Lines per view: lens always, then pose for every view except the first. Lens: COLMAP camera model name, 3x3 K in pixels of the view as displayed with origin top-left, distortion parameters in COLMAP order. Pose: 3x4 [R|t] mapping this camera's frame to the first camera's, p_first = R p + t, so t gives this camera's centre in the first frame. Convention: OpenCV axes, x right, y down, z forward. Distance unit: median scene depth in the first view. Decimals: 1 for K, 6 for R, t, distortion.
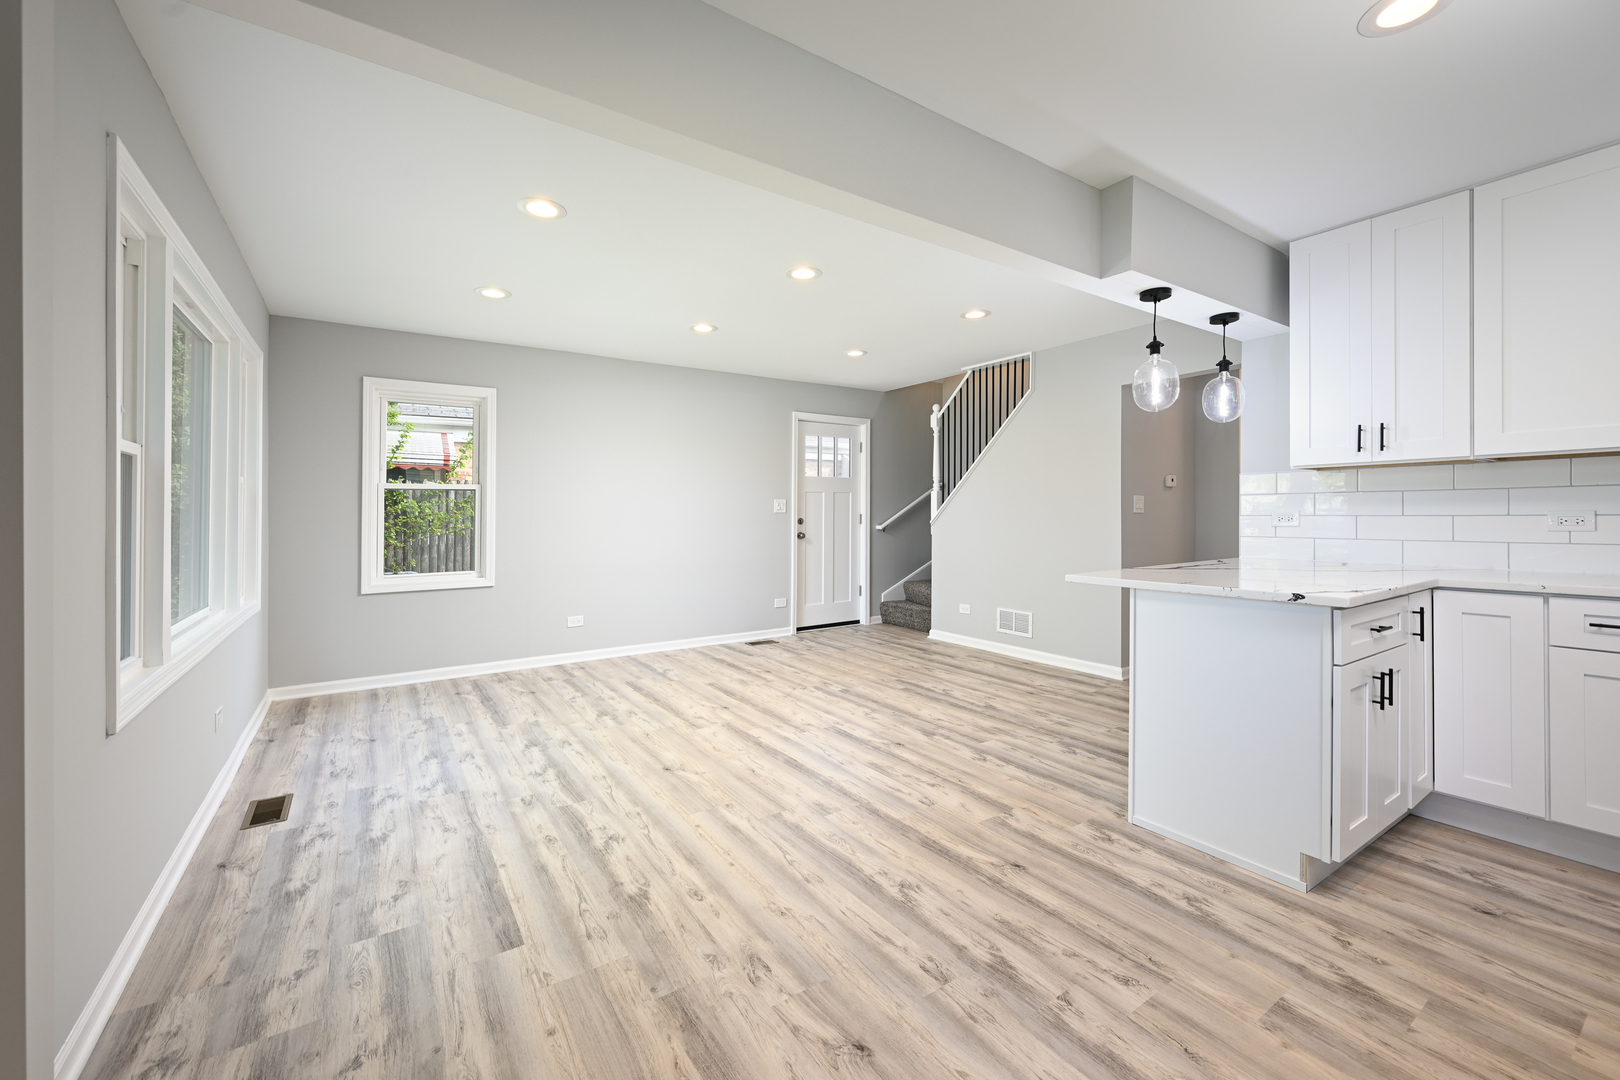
lens RADIAL K [[671.7, 0, 816.0], [0, 671.7, 512.1], [0, 0, 1]] dist [0.000311, -0.000195]
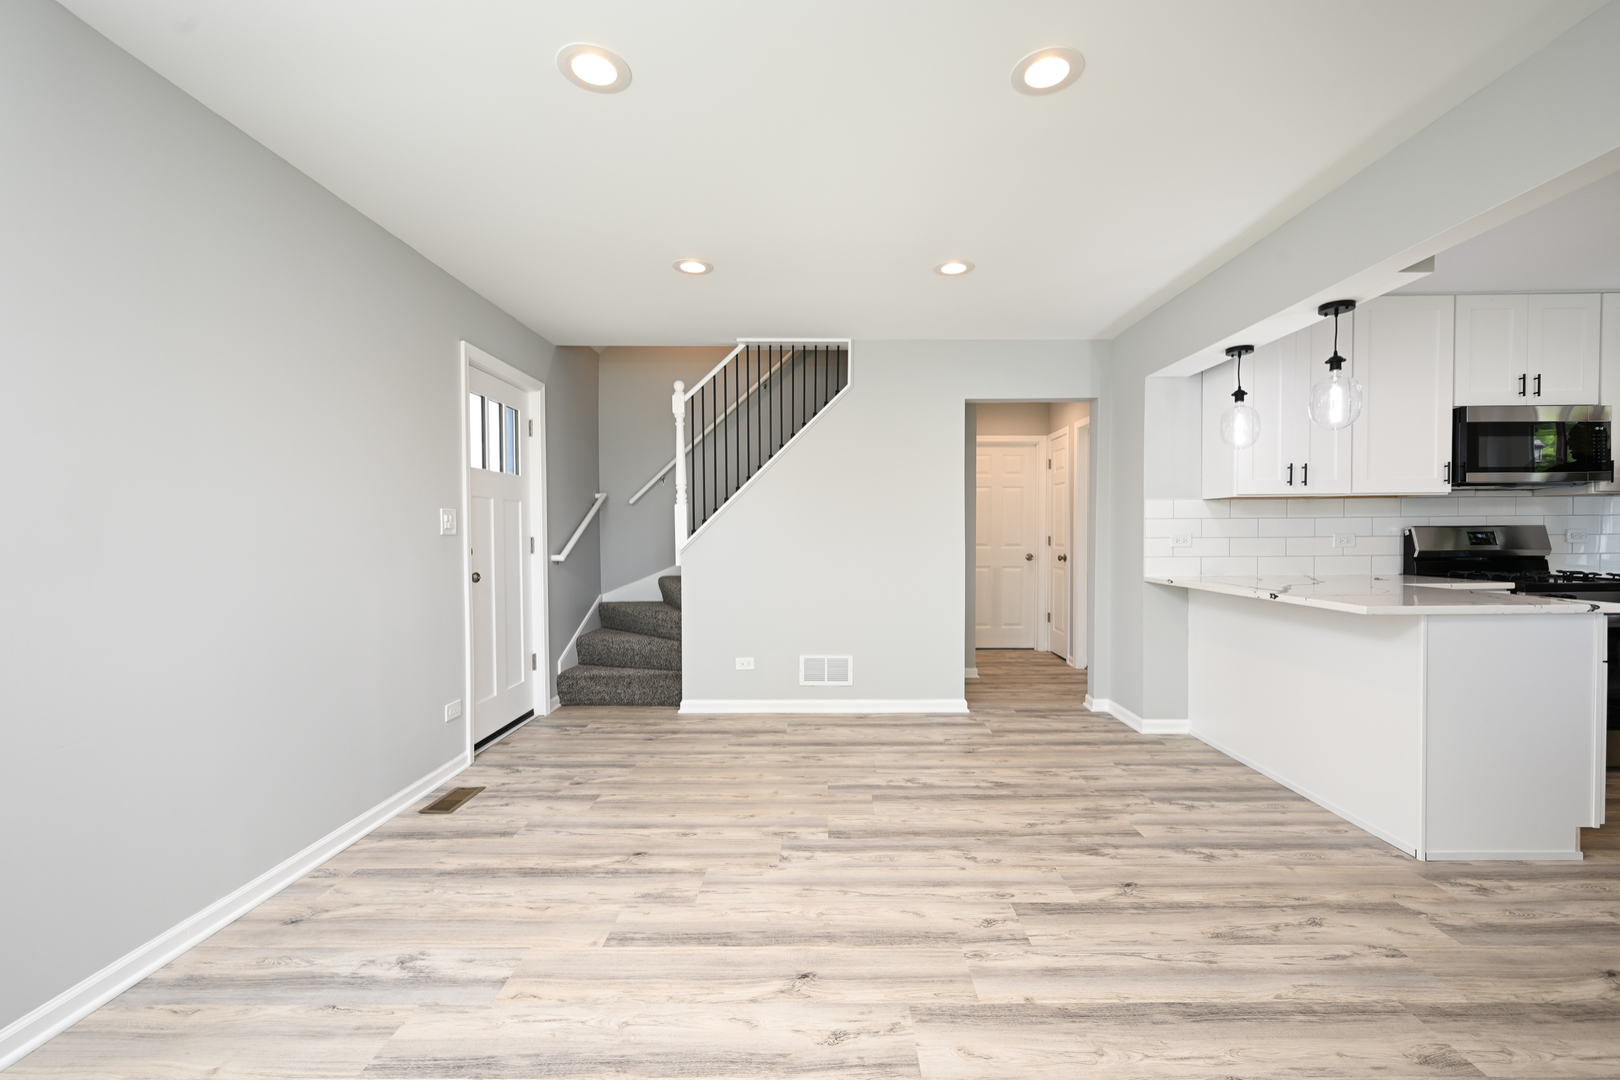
lens RADIAL K [[654.3, 0, 835.0], [0, 654.3, 547.5], [0, 0, 1]] dist [-0.000135, 0.000346]
pose [[0.553171, -0.013703, 0.832955, -0.608968], [-0.000766, 0.999856, 0.016958, 0.004458], [-0.833068, -0.010019, 0.553081, 0.957617]]
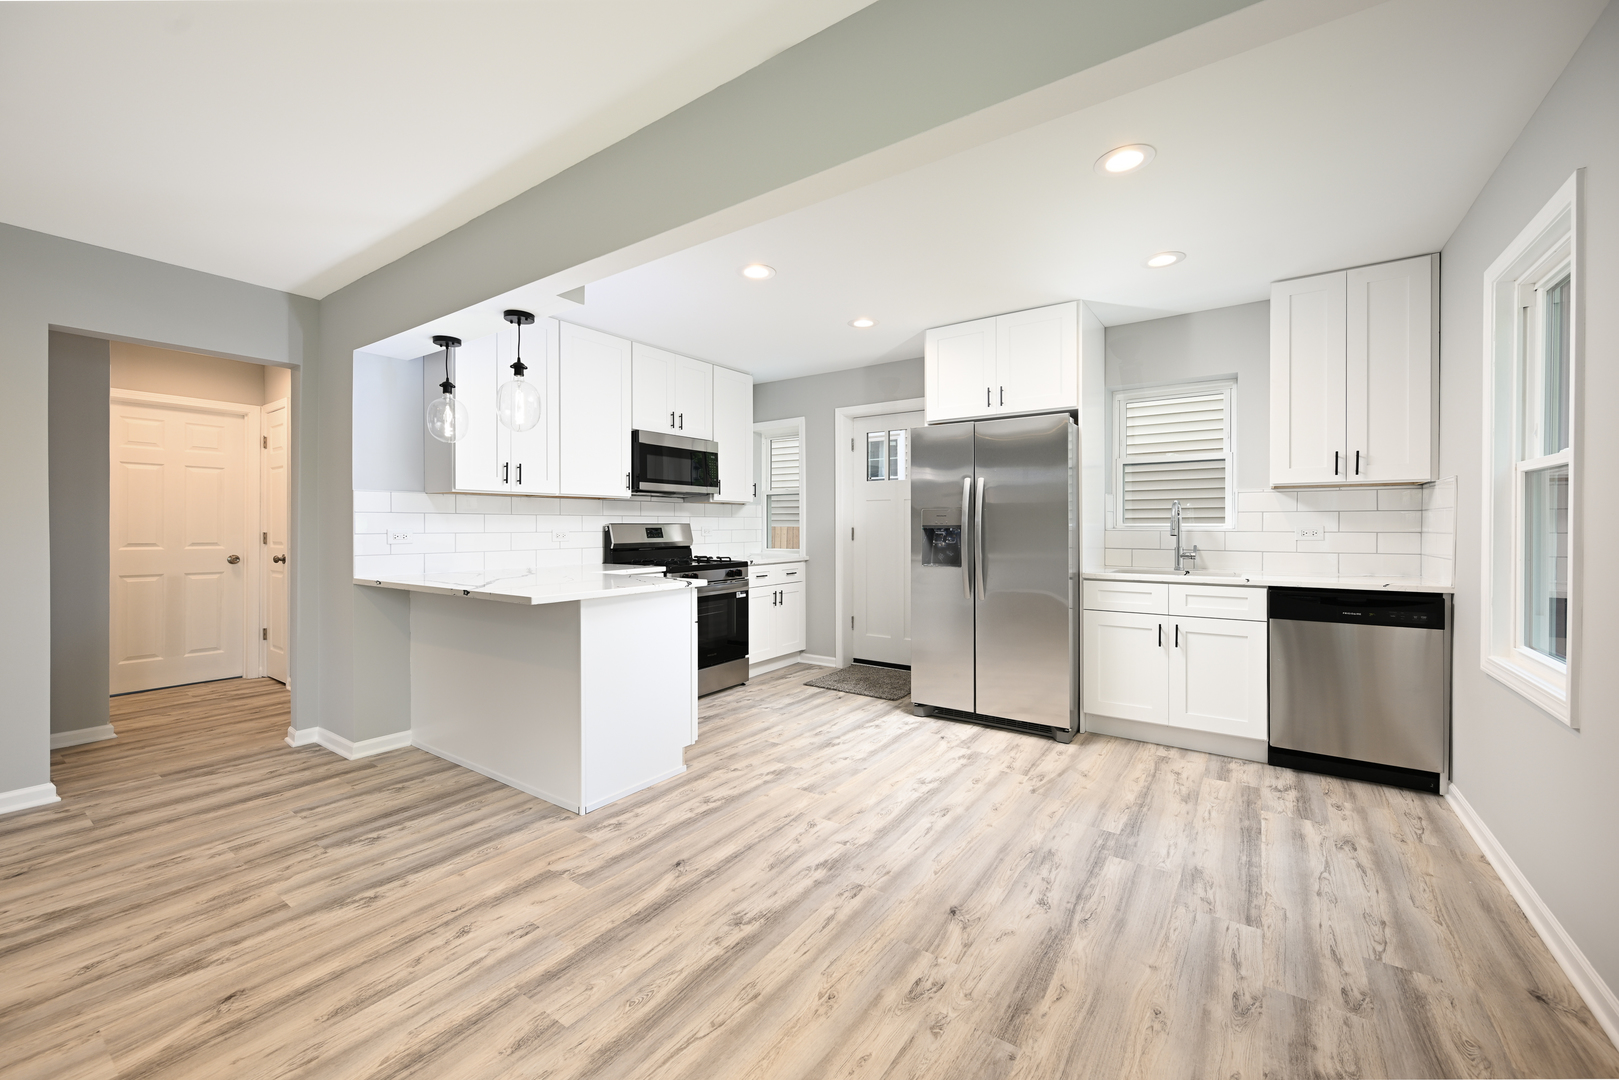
lens RADIAL K [[631.6, 0, 808.9], [0, 631.6, 530.2], [0, 0, 1]] dist [-0.000901, -0.000186]
pose [[-0.359081, 0.003847, 0.933299, -0.497647], [0.001976, 0.999992, -0.003362, 0.005529], [-0.933304, 0.000637, -0.359086, 0.829402]]
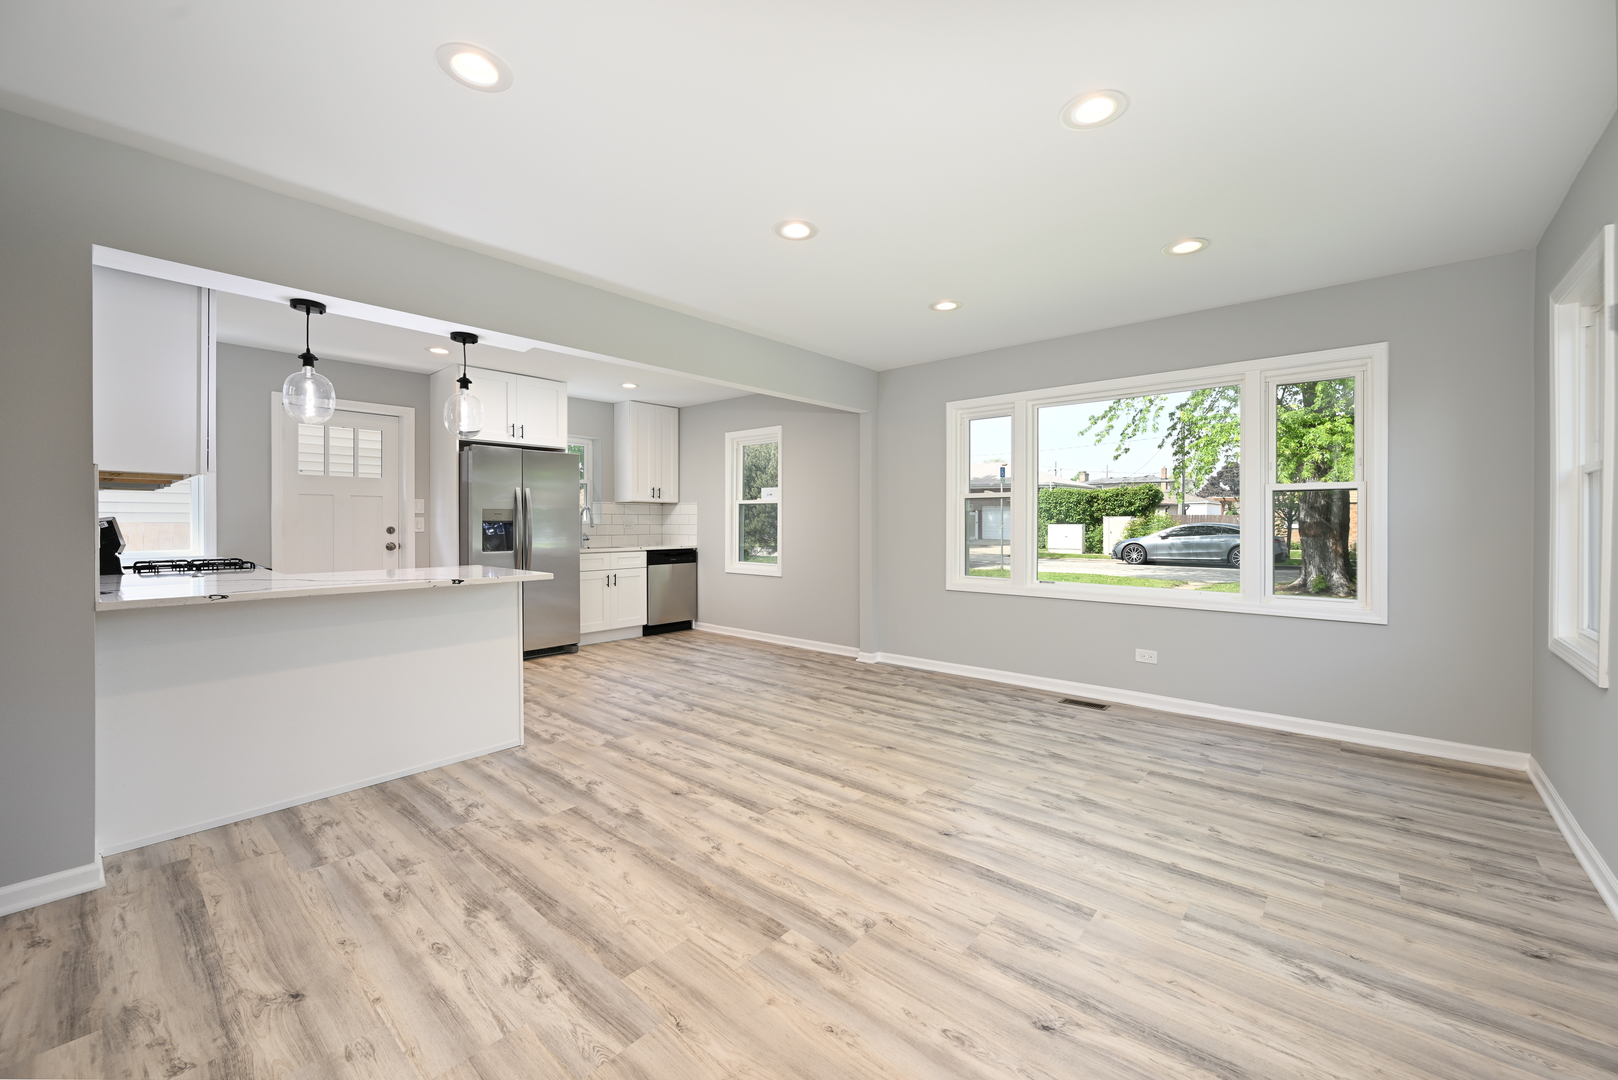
lens RADIAL K [[631.2, 0, 808.4], [0, 631.2, 530.2], [0, 0, 1]] dist [-0.000901, -0.000186]
pose [[-0.969699, 0.011094, -0.244049, 0.165826], [0.007783, 0.999864, 0.014525, -0.001446], [0.244177, 0.012185, -0.969654, 1.959935]]
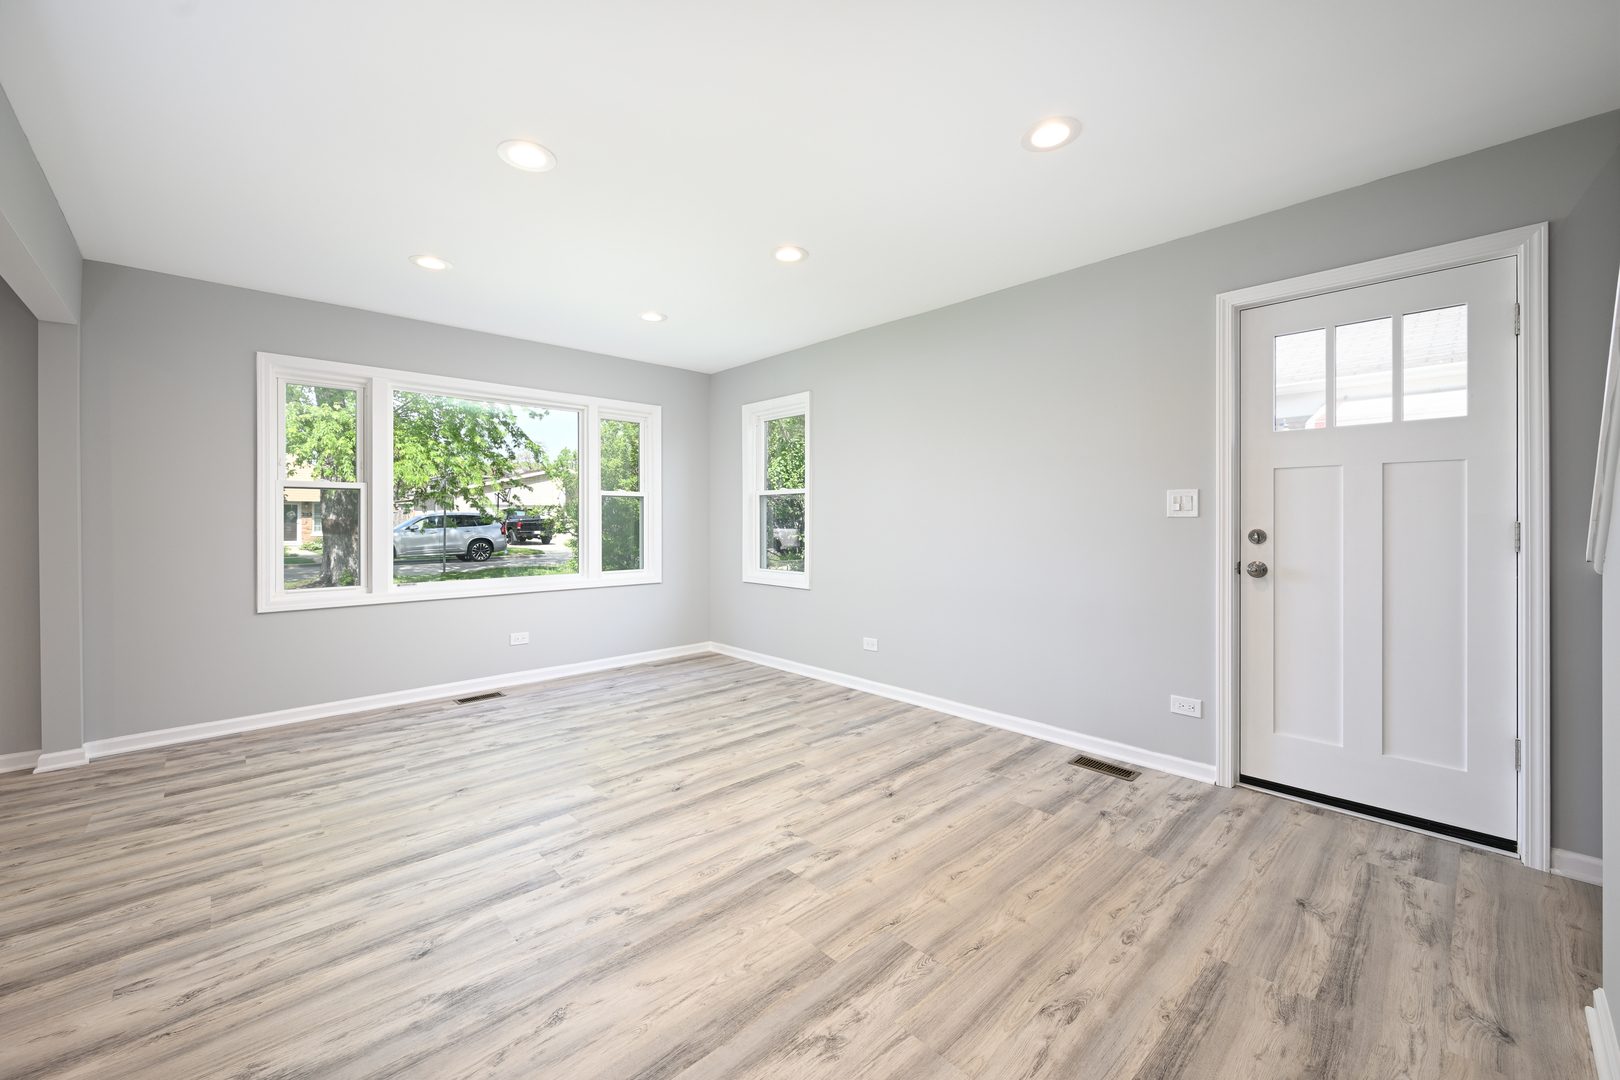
lens RADIAL K [[644.8, 0, 796.6], [0, 644.8, 517.8], [0, 0, 1]] dist [-0.000899, -0.000126]
pose [[0.135479, 0.005153, -0.990767, 0.720336], [0.000756, 0.999986, 0.005304, -0.002933], [0.990780, -0.001468, 0.135474, 1.319847]]
